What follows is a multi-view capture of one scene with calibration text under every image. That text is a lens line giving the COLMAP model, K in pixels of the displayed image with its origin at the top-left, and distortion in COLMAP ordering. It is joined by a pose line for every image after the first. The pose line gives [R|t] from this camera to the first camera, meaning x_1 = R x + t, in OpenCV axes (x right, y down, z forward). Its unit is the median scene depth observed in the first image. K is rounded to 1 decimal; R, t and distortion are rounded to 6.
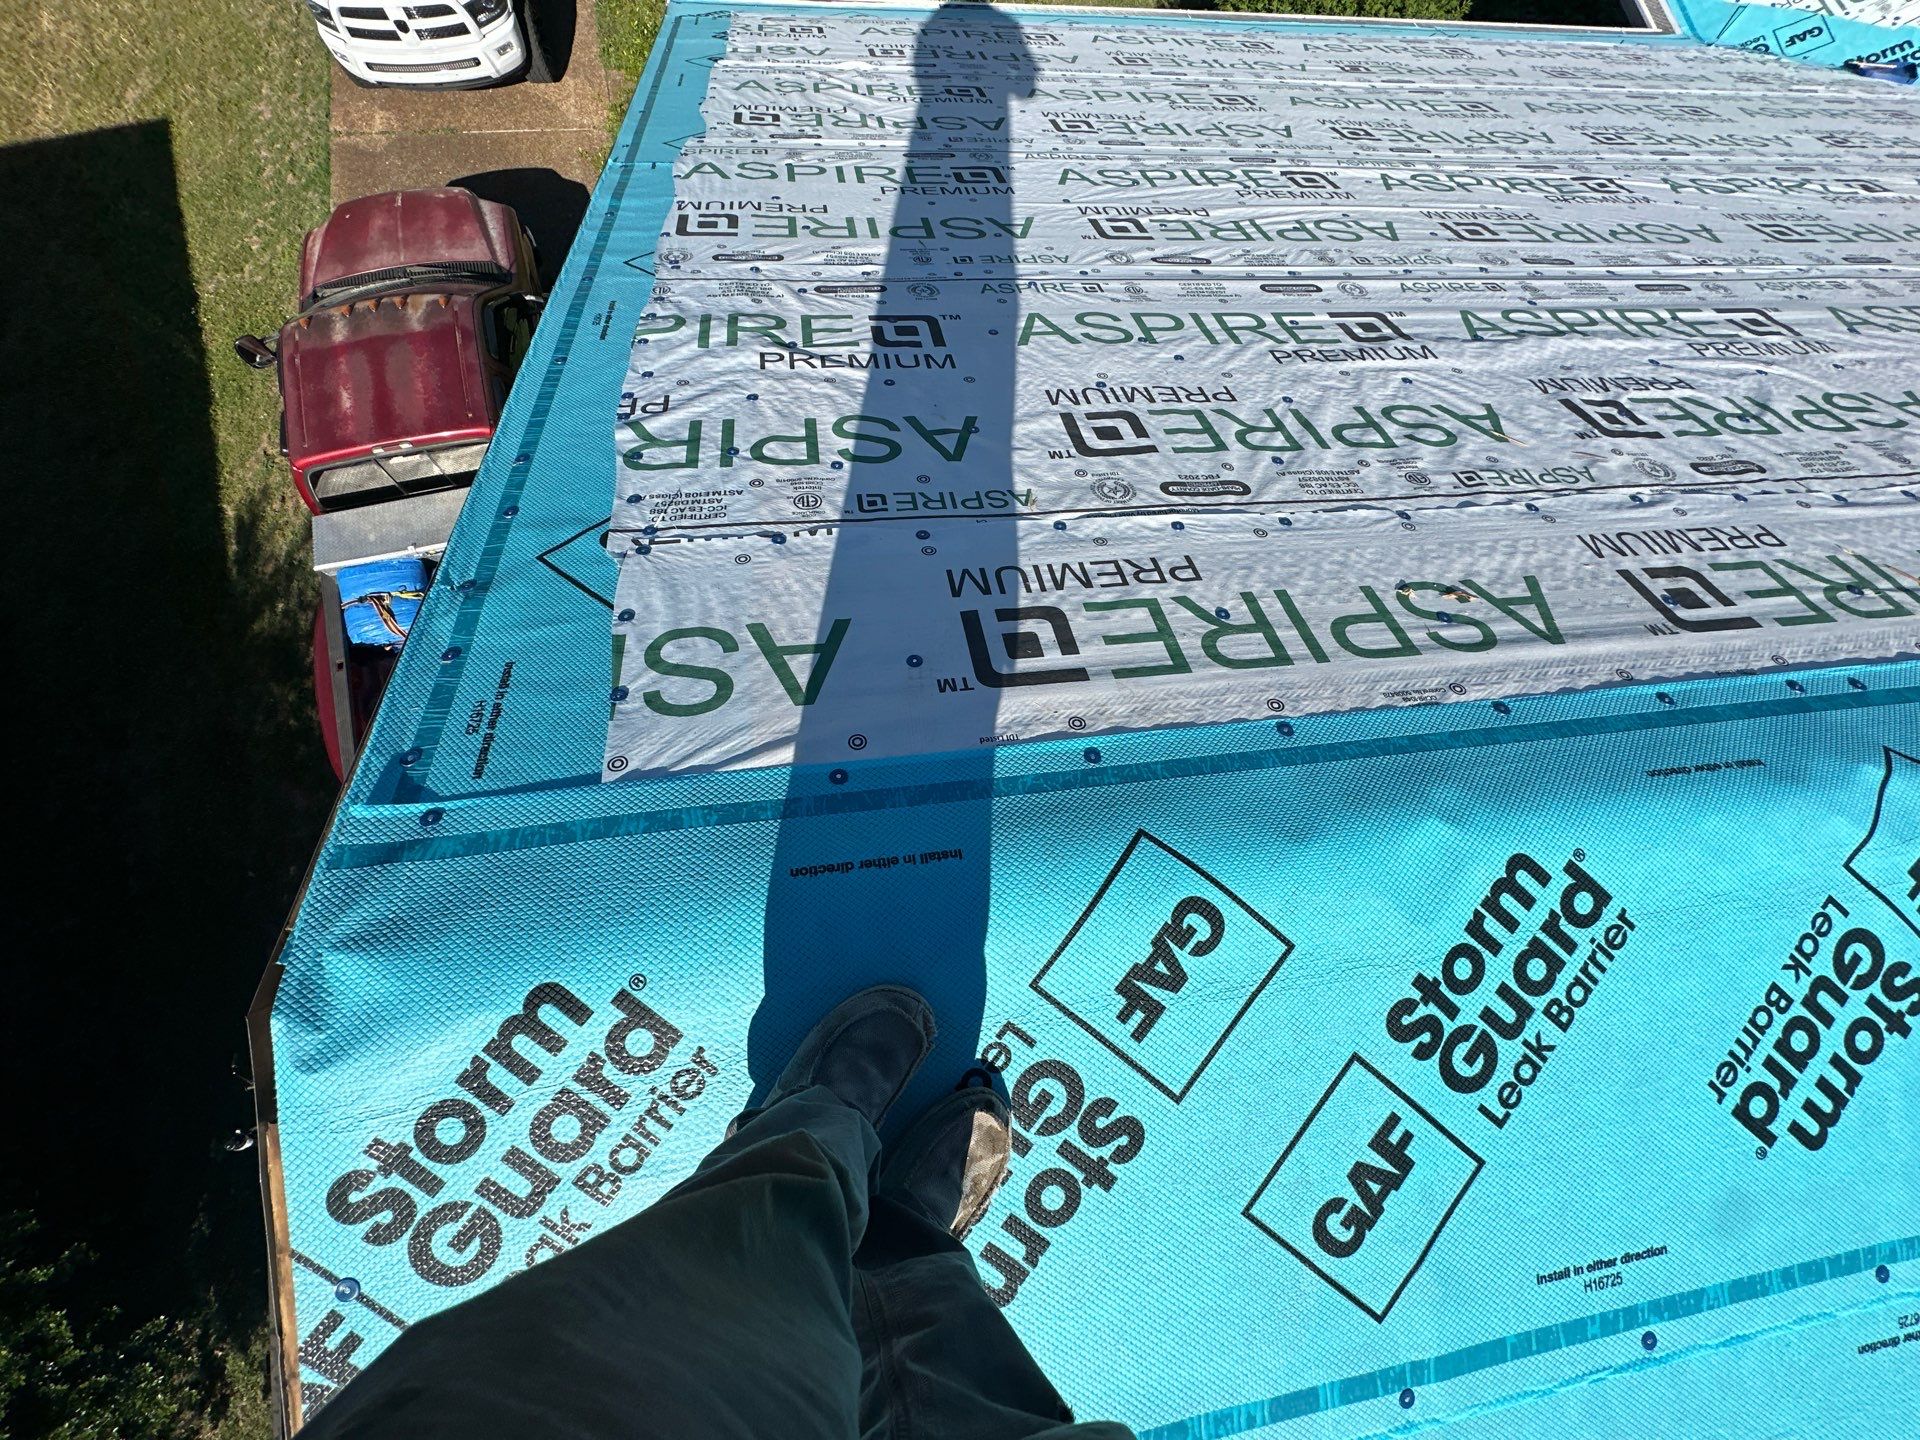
lens RADIAL K [[766.6, 0, 960.0], [0, 766.6, 720.0], [0, 0, 1]] dist [-0.000048, -0.000187]
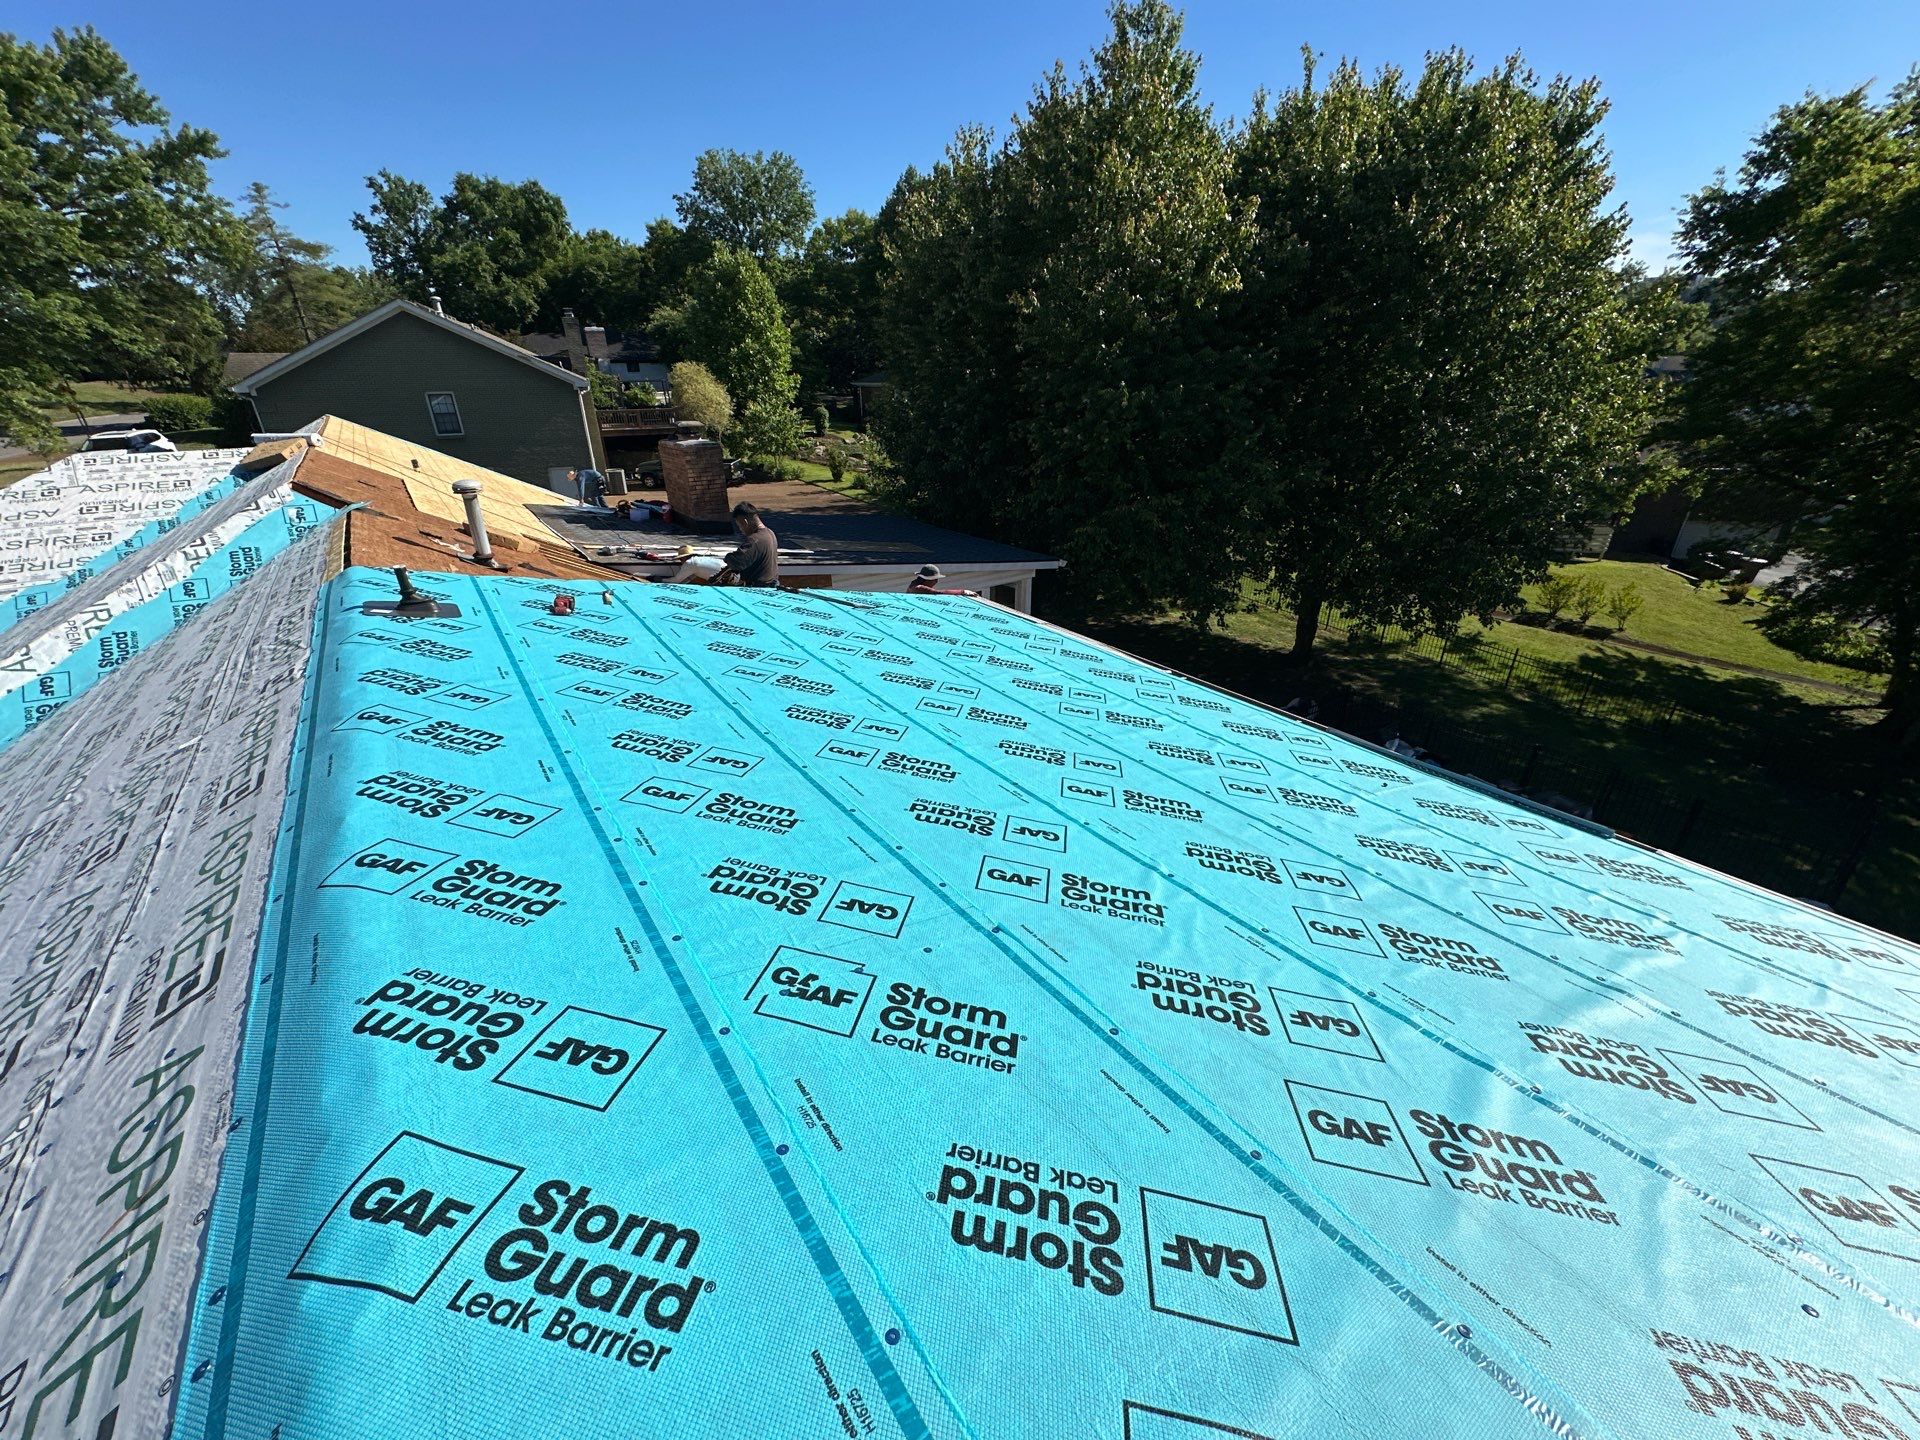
lens RADIAL K [[766.6, 0, 960.0], [0, 766.6, 720.0], [0, 0, 1]] dist [-0.000048, -0.000187]
pose [[-0.480590, -0.466214, 0.742751, 0.400062], [0.841986, -0.008551, 0.539431, 0.262594], [-0.245139, 0.884631, 0.396655, -0.293115]]
